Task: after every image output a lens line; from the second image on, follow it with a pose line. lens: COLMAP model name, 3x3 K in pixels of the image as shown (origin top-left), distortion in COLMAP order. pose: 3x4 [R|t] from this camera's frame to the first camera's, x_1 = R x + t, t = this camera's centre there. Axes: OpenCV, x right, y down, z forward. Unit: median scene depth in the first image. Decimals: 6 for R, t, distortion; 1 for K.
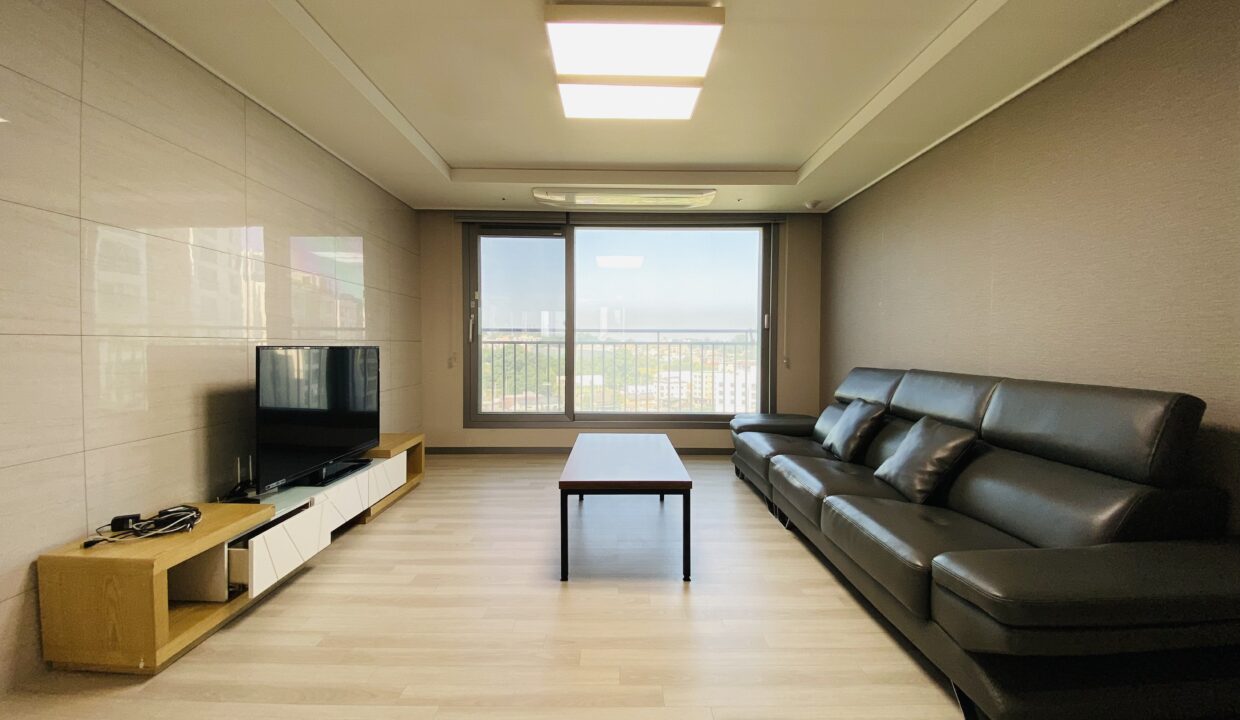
lens RADIAL K [[498.7, 0, 623.5], [0, 498.7, 358.7], [0, 0, 1]] dist [0.028715, -0.024147]
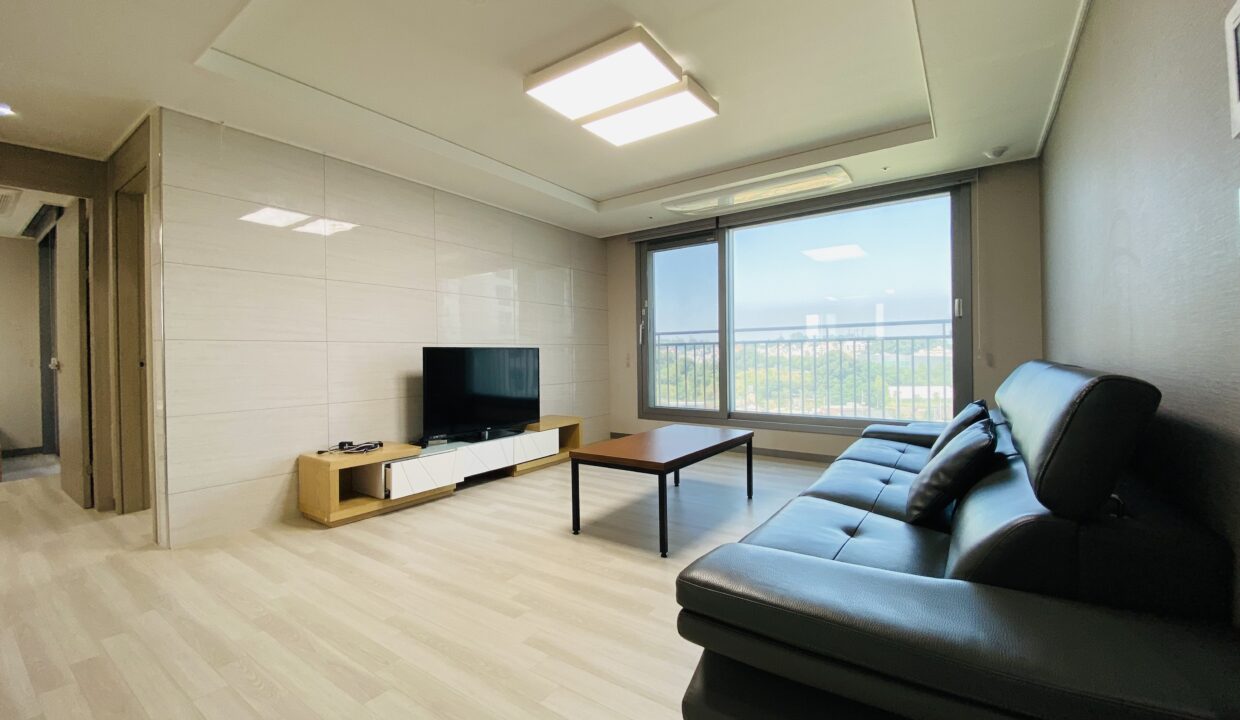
lens RADIAL K [[498.7, 0, 623.5], [0, 498.7, 358.7], [0, 0, 1]] dist [0.028715, -0.024147]
pose [[0.815412, -0.013468, -0.578725, 0.483764], [0.003921, 0.999835, -0.017743, 0.029085], [0.578868, 0.012199, 0.815330, 0.056341]]
